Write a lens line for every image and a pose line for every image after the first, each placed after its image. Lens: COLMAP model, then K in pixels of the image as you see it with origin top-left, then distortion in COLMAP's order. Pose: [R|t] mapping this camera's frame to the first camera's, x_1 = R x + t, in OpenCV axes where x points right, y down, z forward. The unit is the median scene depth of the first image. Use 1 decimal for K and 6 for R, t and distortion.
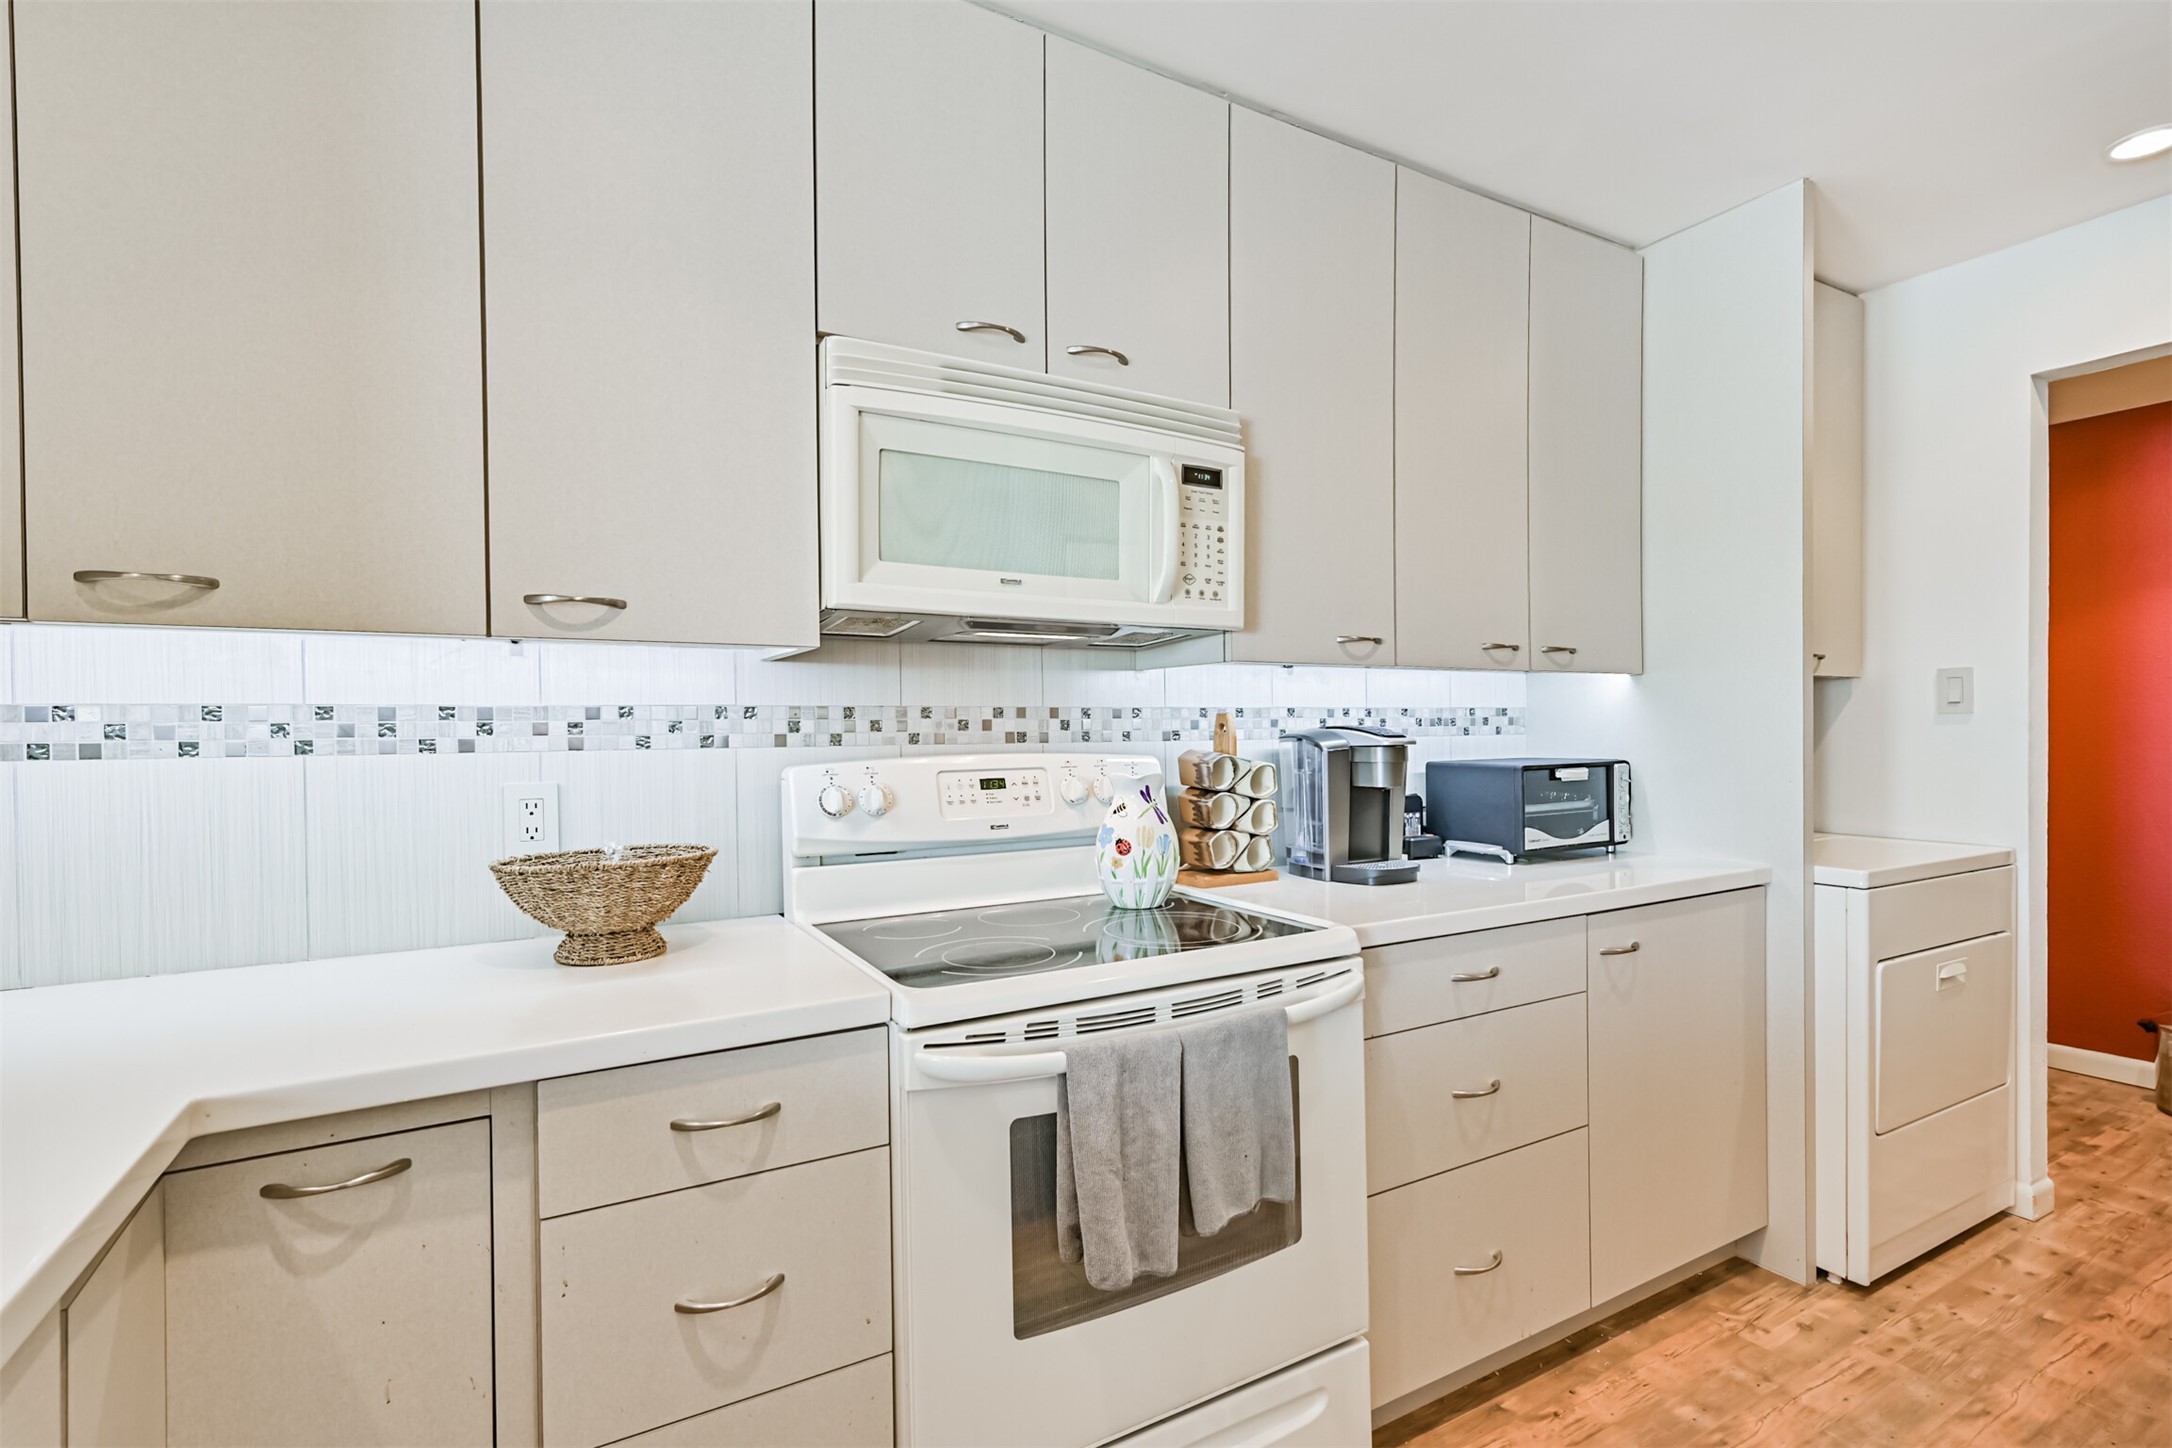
lens RADIAL K [[1019.2, 0, 1093.5], [0, 1019.2, 740.2], [0, 0, 1]] dist [0.004026, -0.000608]
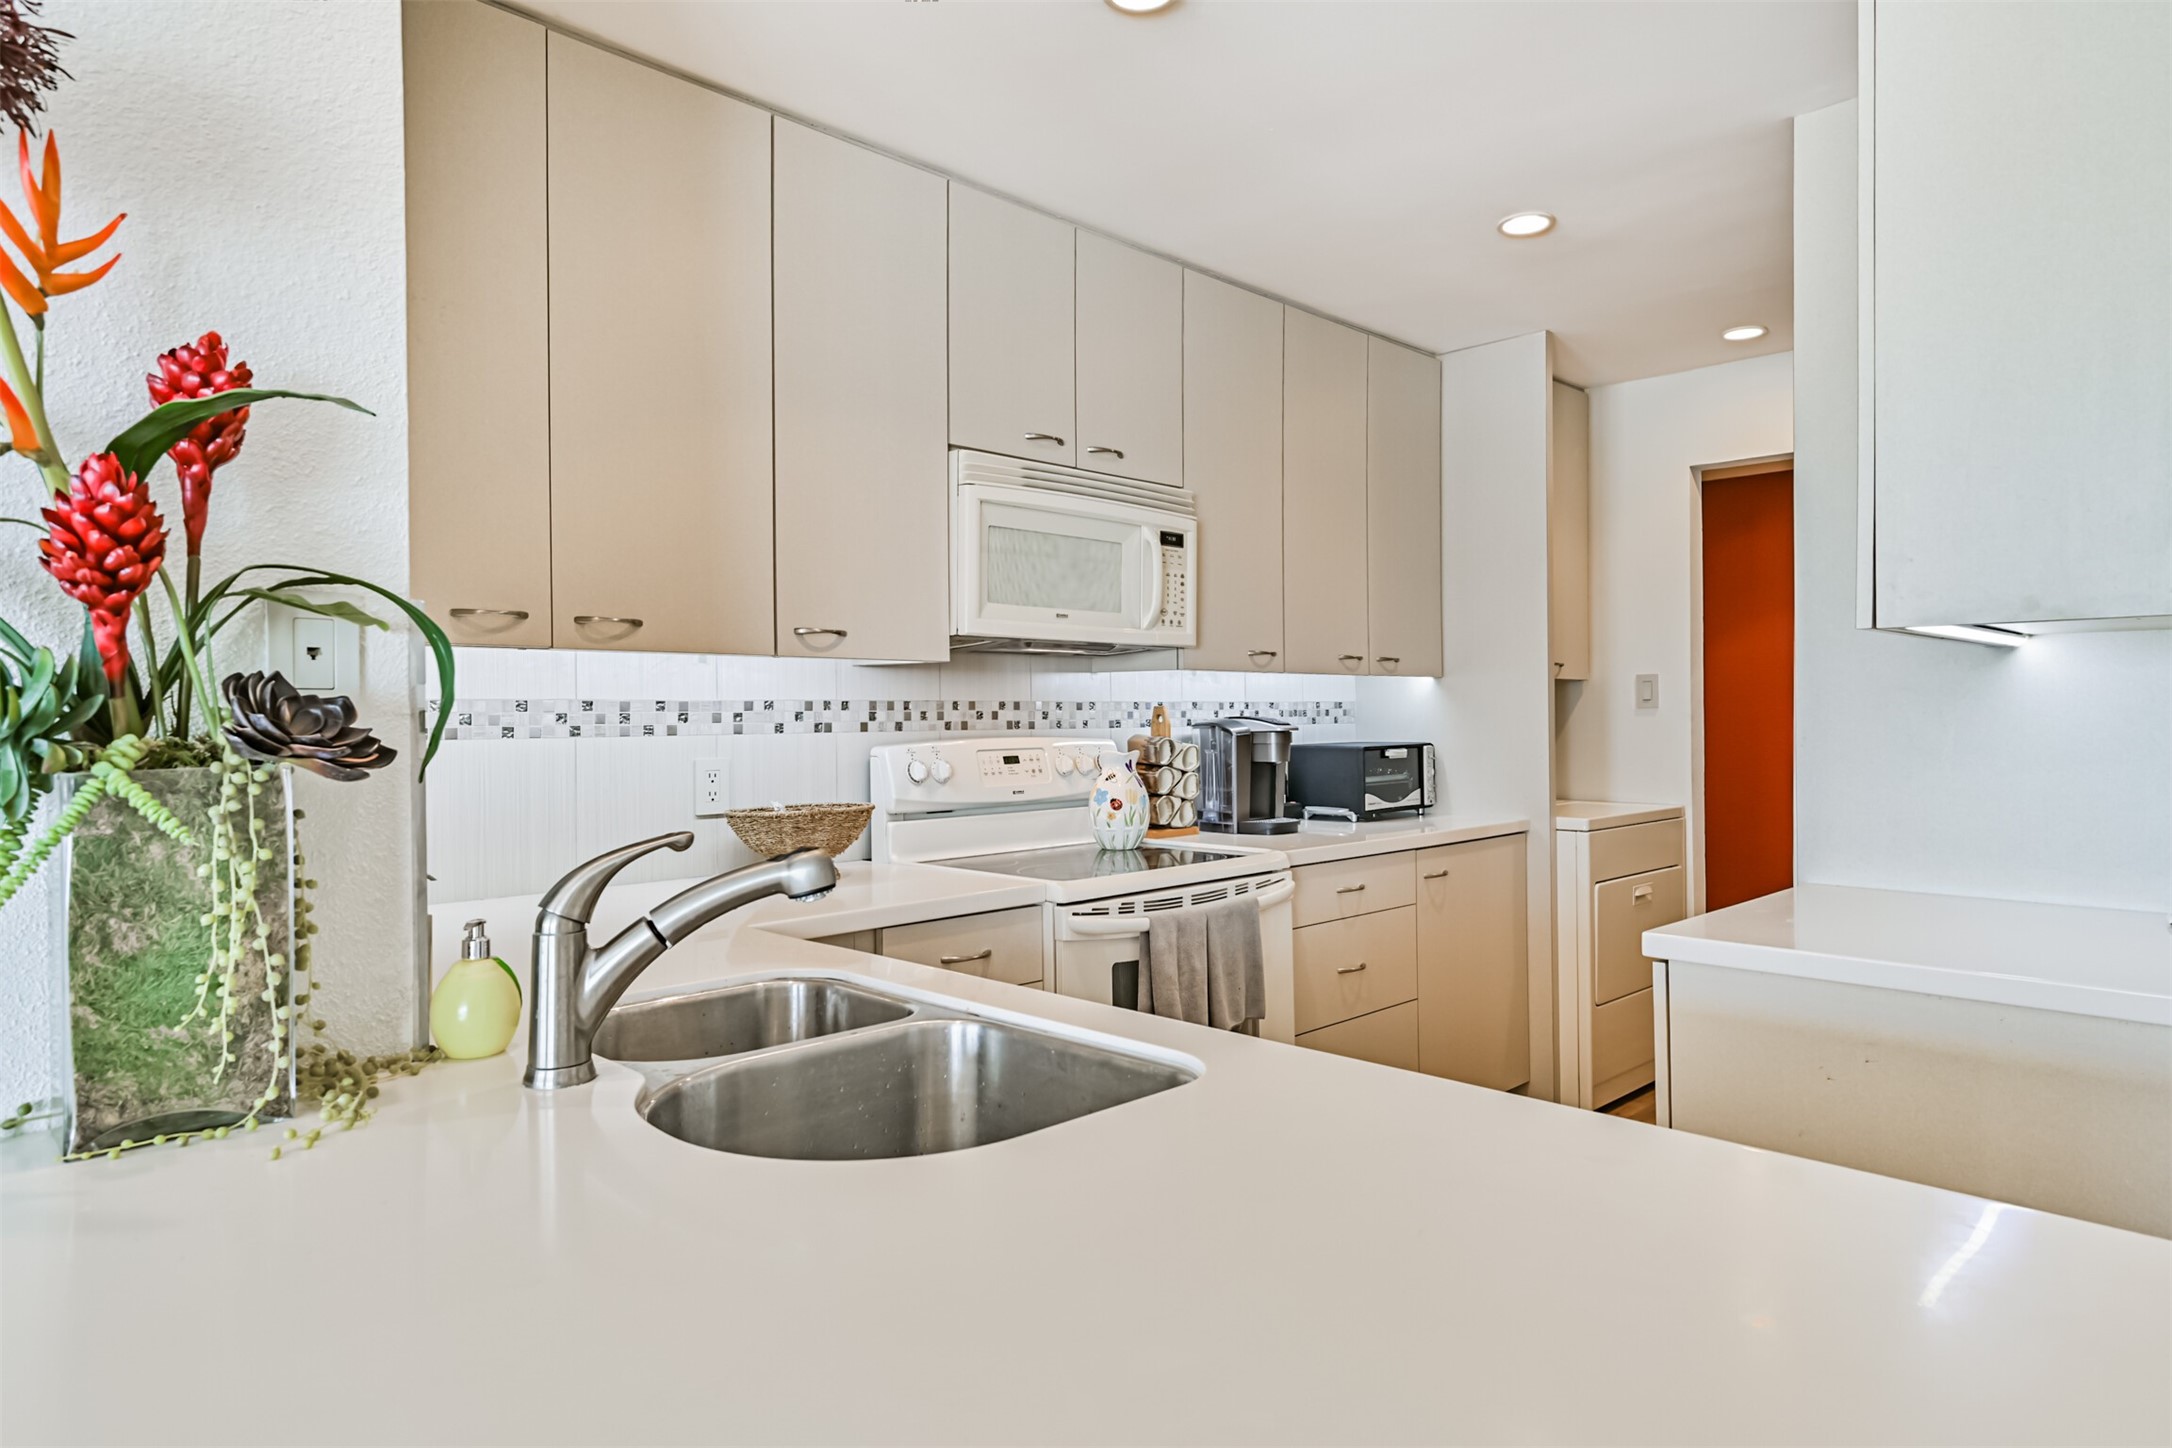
lens RADIAL K [[1275.2, 0, 1087.8], [0, 1275.2, 710.5], [0, 0, 1]] dist [0.008265, 0.000483]
pose [[0.967670, 0.003373, 0.252197, -0.407913], [0.000973, 0.999853, -0.017107, 0.006913], [-0.252217, 0.016799, 0.967525, -0.608266]]
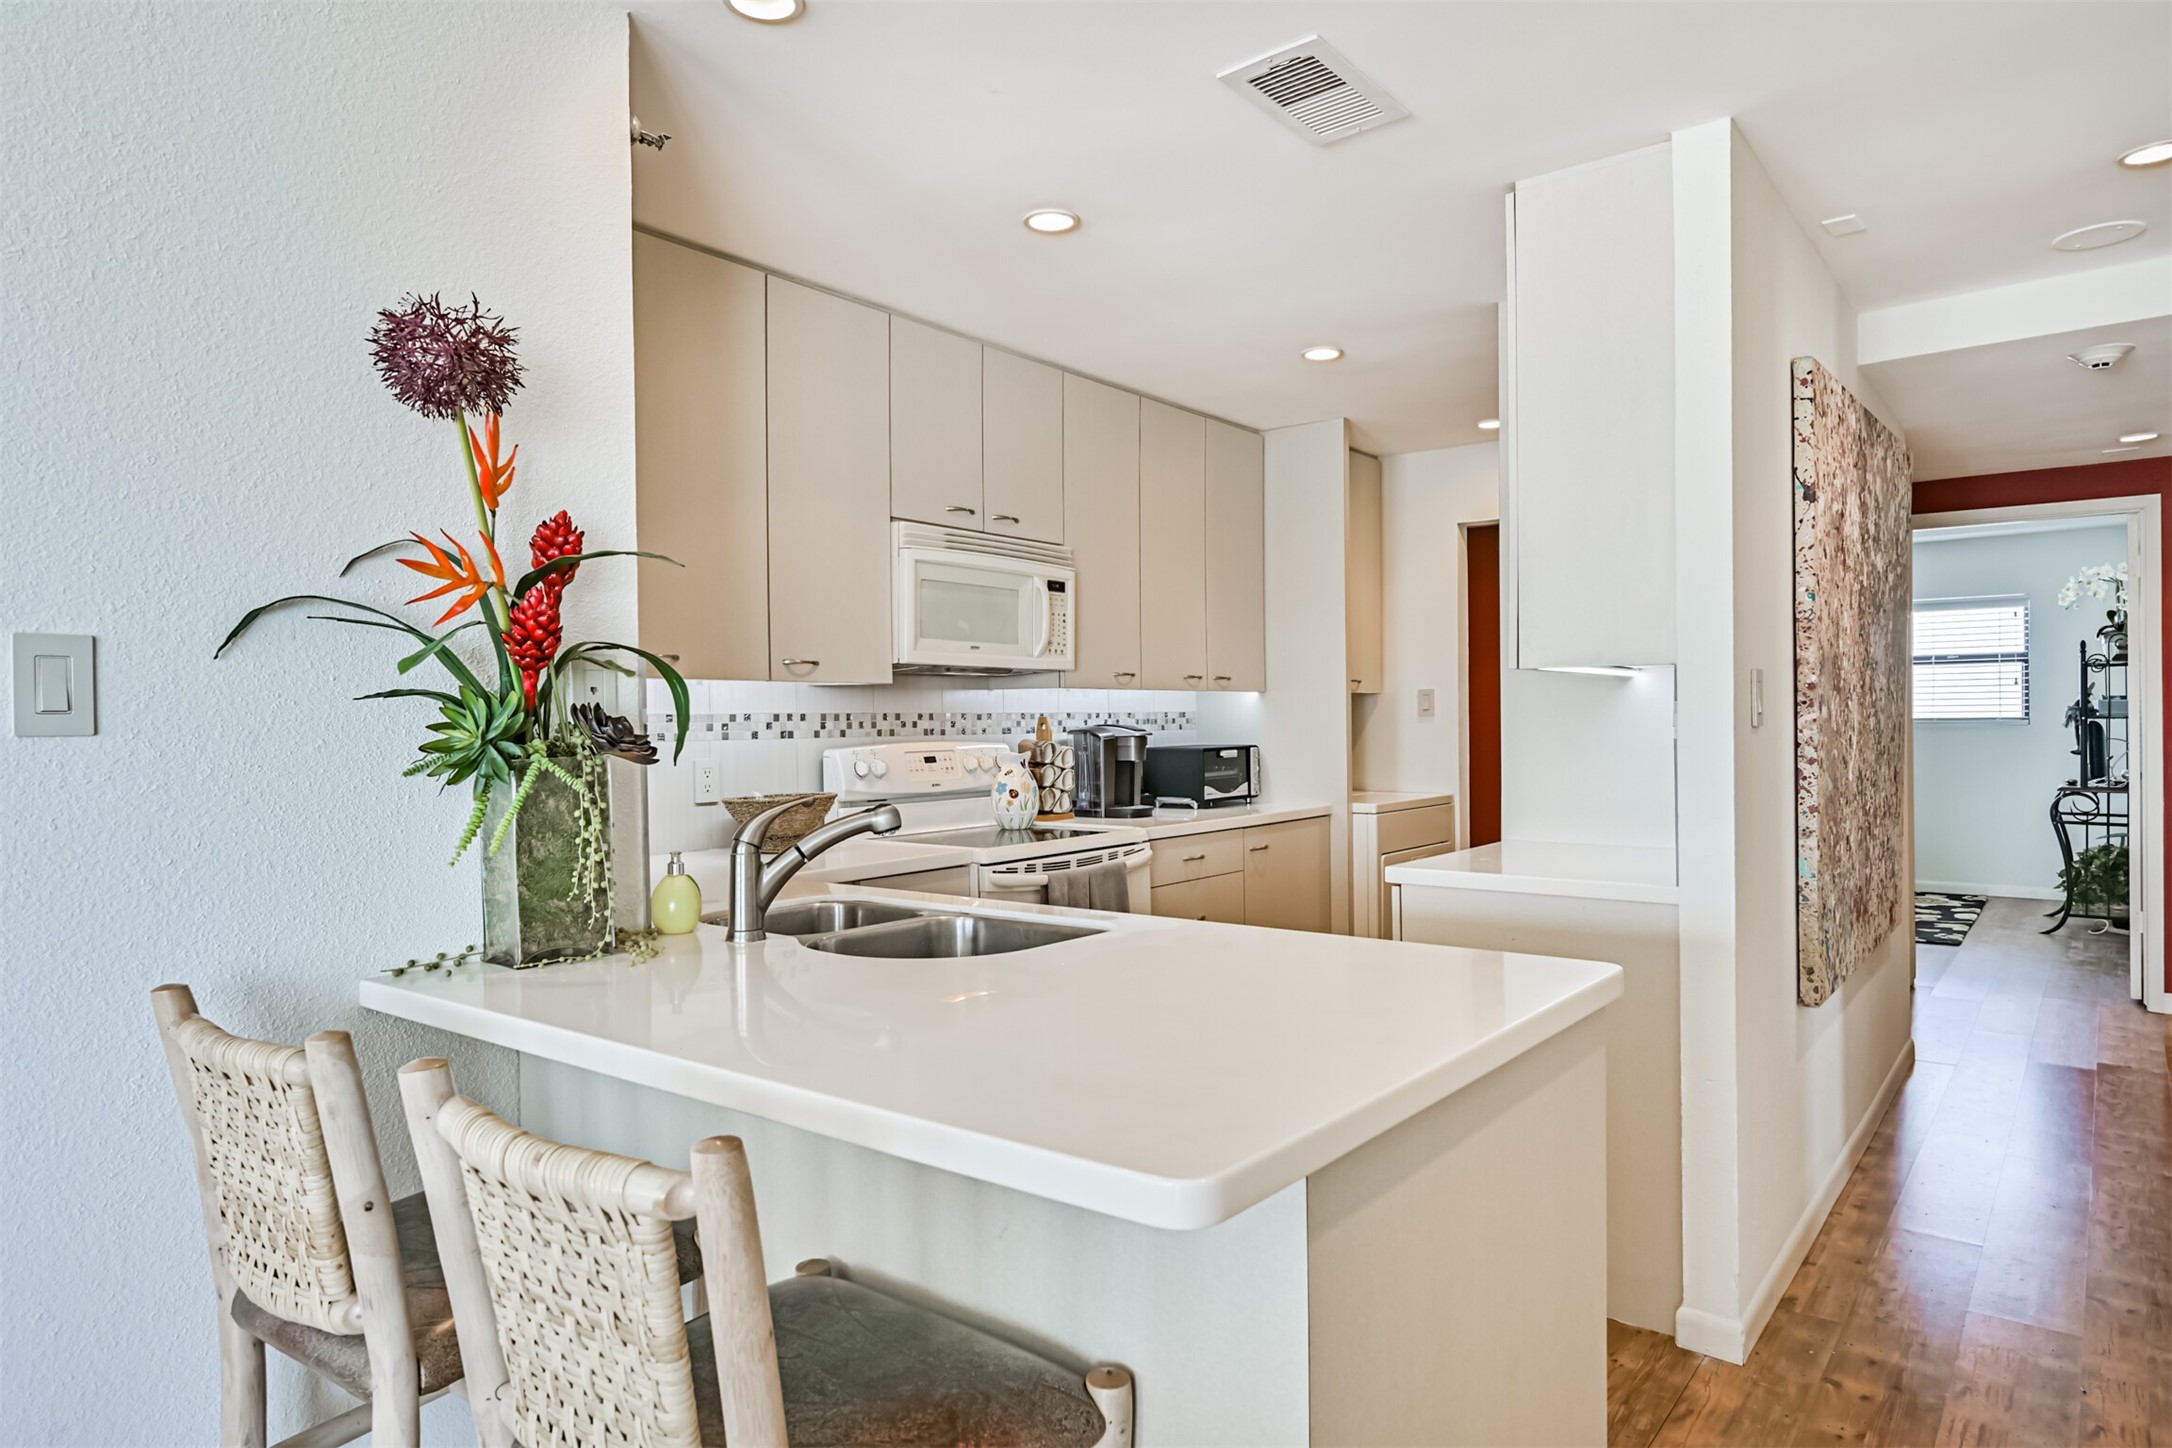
lens RADIAL K [[1287.9, 0, 1086.0], [0, 1287.9, 724.0], [0, 0, 1]] dist [-0.001600, -0.000118]
pose [[0.929115, -0.001541, 0.369787, -0.623637], [0.006263, 0.999913, -0.011568, 0.010118], [-0.369738, 0.013063, 0.929044, -1.026967]]
